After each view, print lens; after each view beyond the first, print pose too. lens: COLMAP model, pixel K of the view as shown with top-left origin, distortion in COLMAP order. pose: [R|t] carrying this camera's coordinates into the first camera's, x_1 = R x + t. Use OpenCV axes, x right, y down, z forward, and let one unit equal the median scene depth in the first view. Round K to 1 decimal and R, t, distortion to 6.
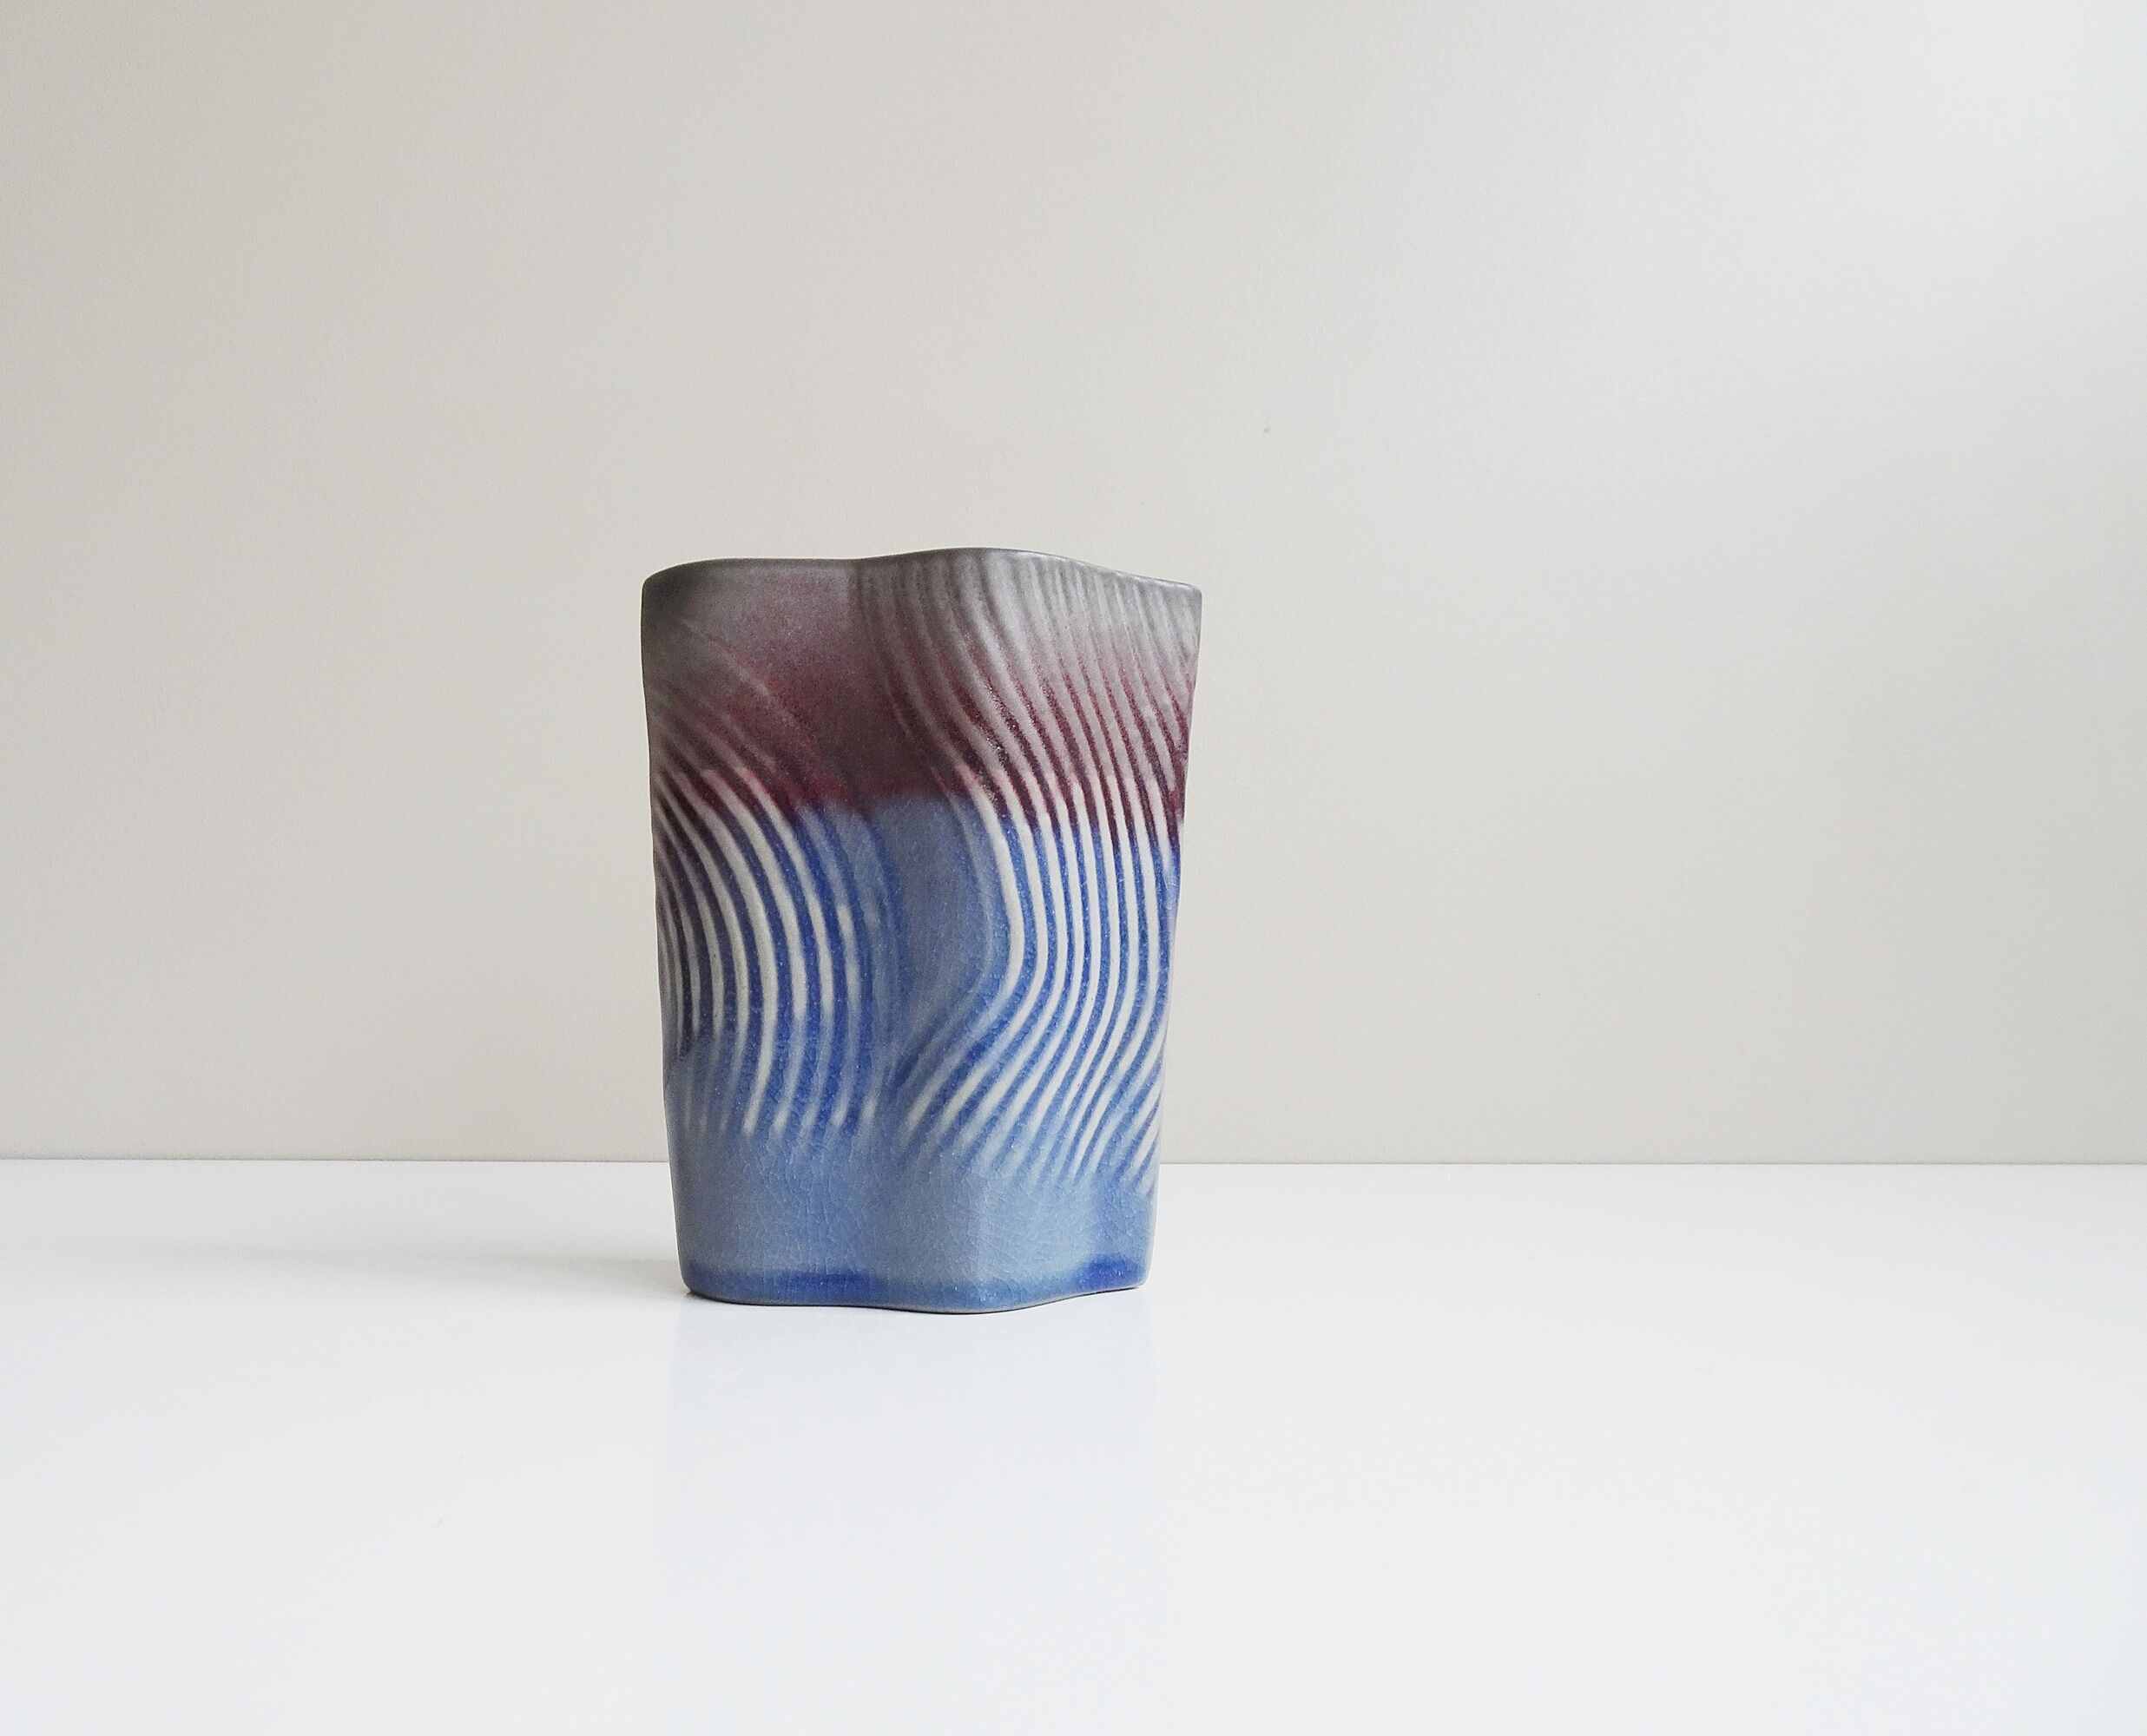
lens RADIAL K [[1651.0, 0, 1073.5], [0, 1651.0, 866.7], [0, 0, 1]] dist [-0.011453, 0.000077]
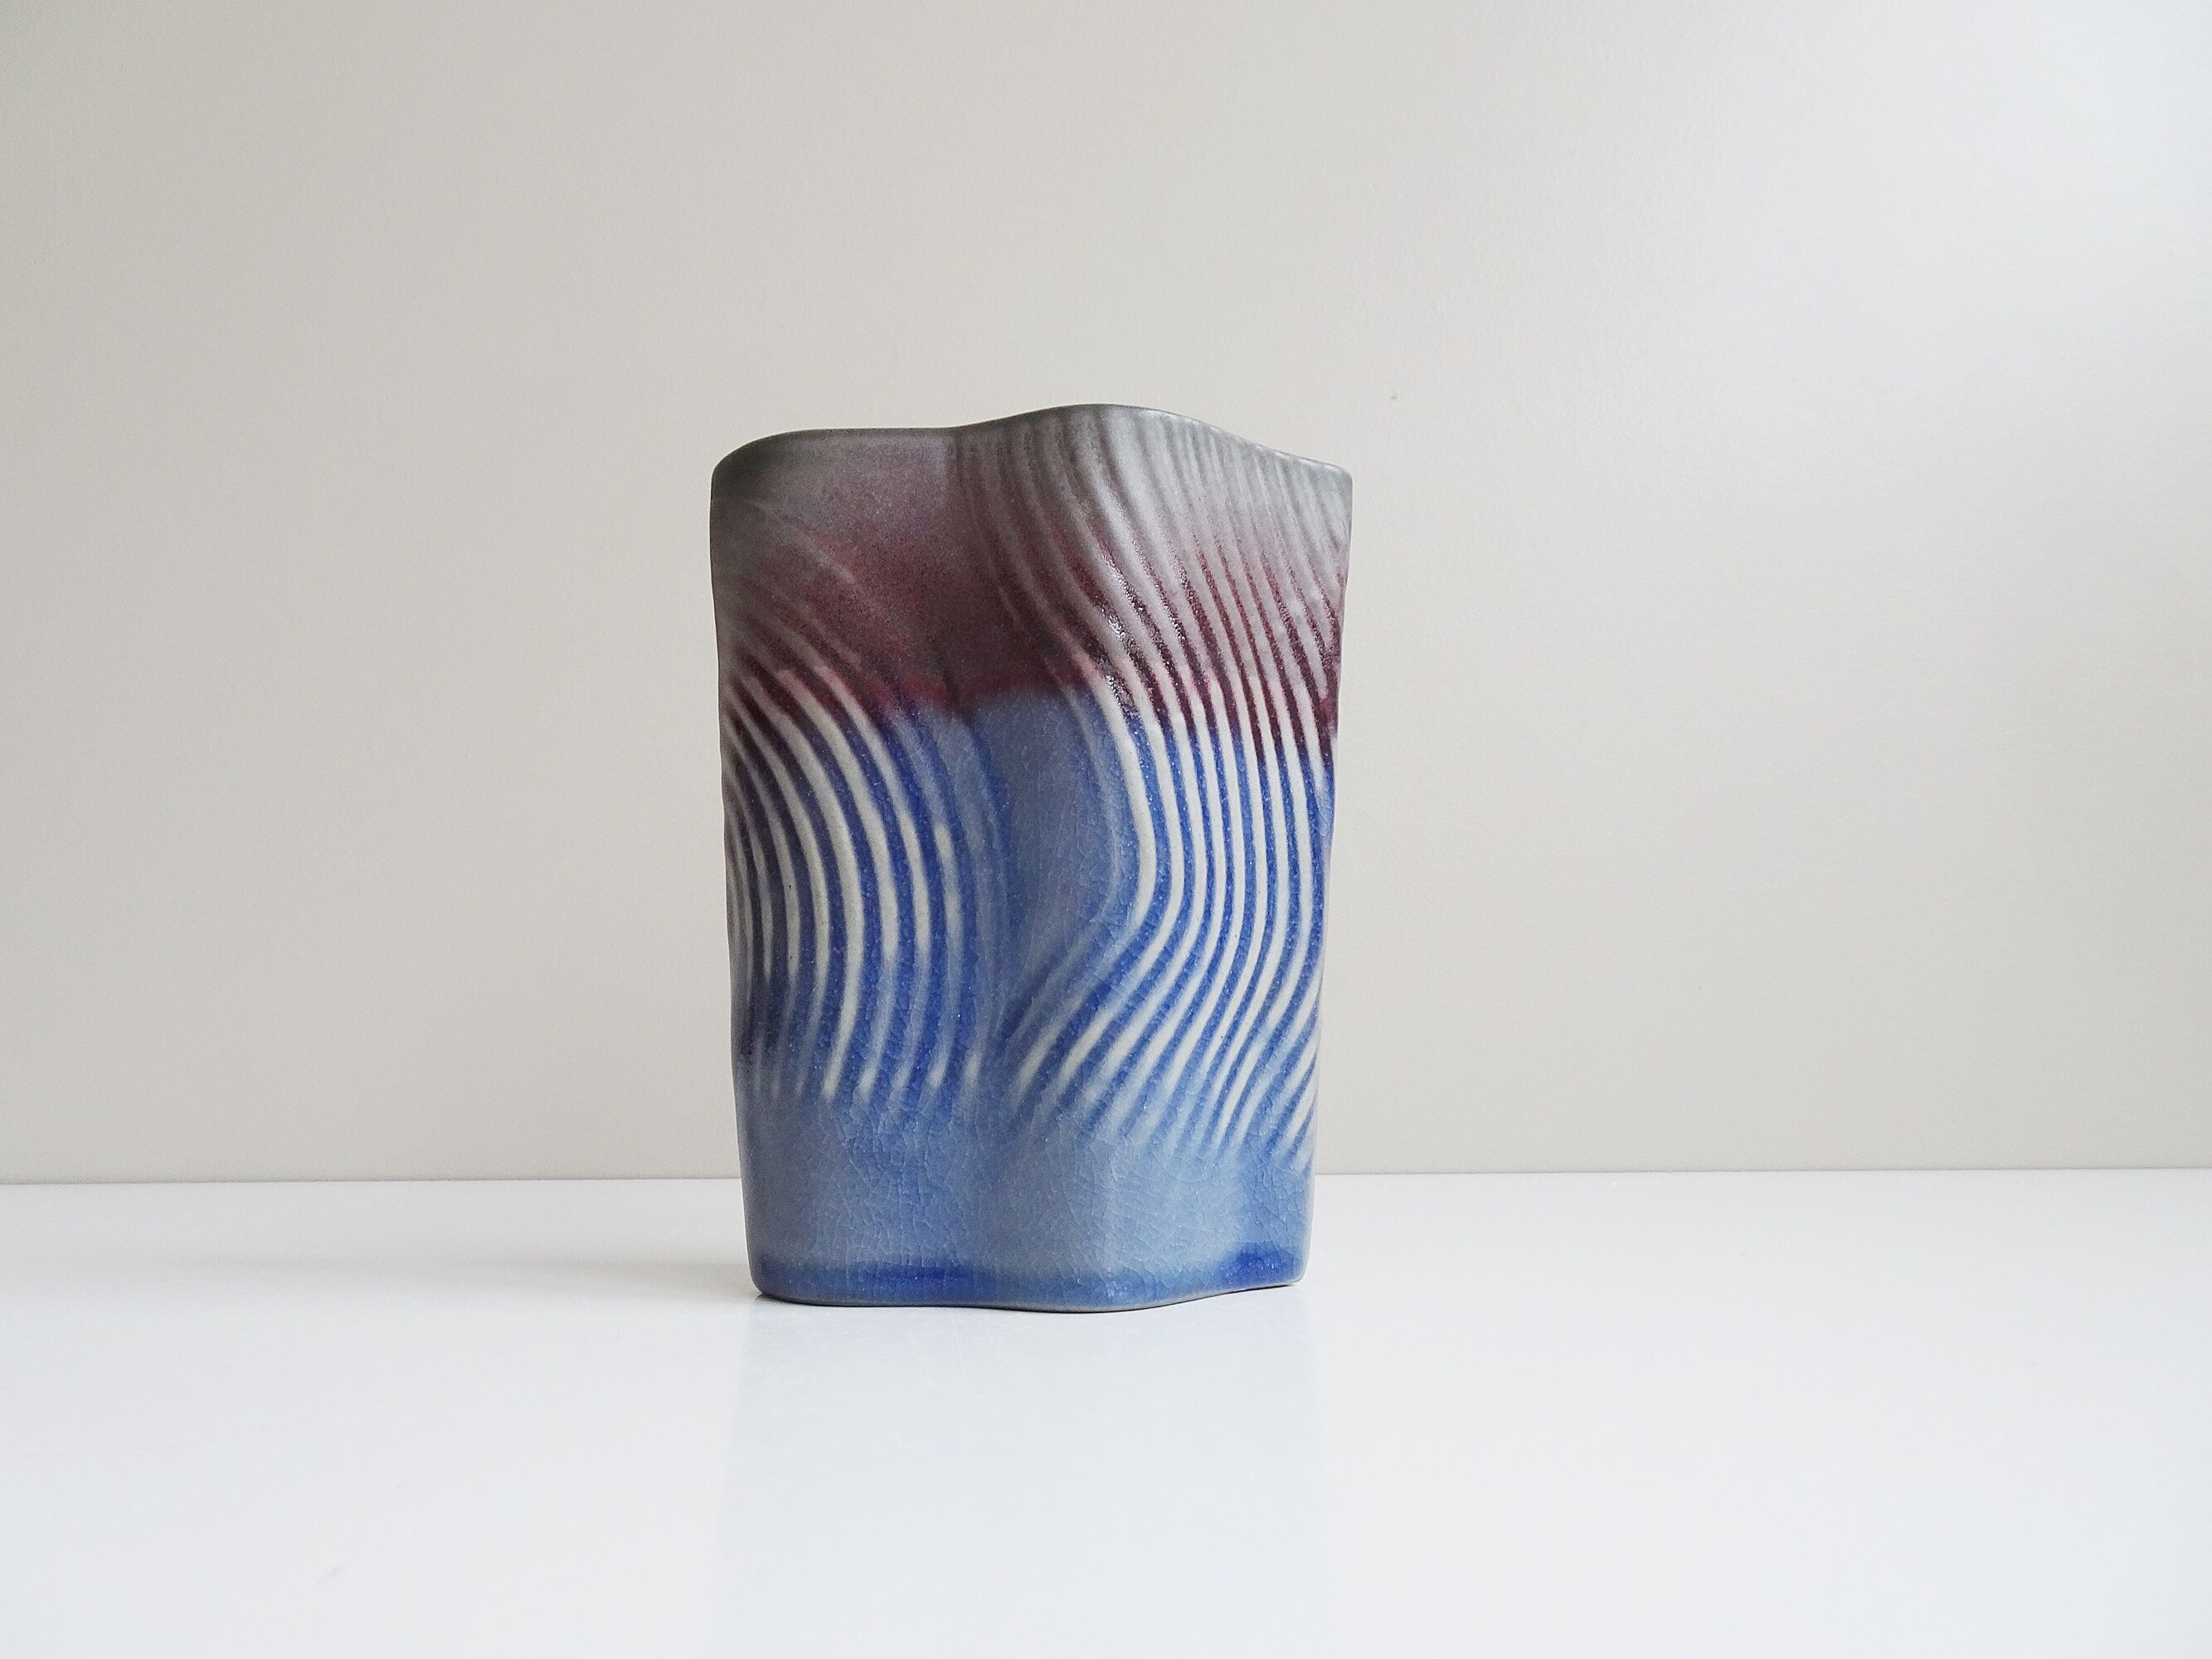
lens RADIAL K [[1547.6, 0, 1158.4], [0, 1547.6, 850.6], [0, 0, 1]] dist [0.002910, 0.000059]
pose [[0.999854, -0.012261, -0.011935, -0.018675], [0.011518, 0.998107, -0.060409, 0.085015], [0.012653, 0.060262, 0.998102, 0.208197]]
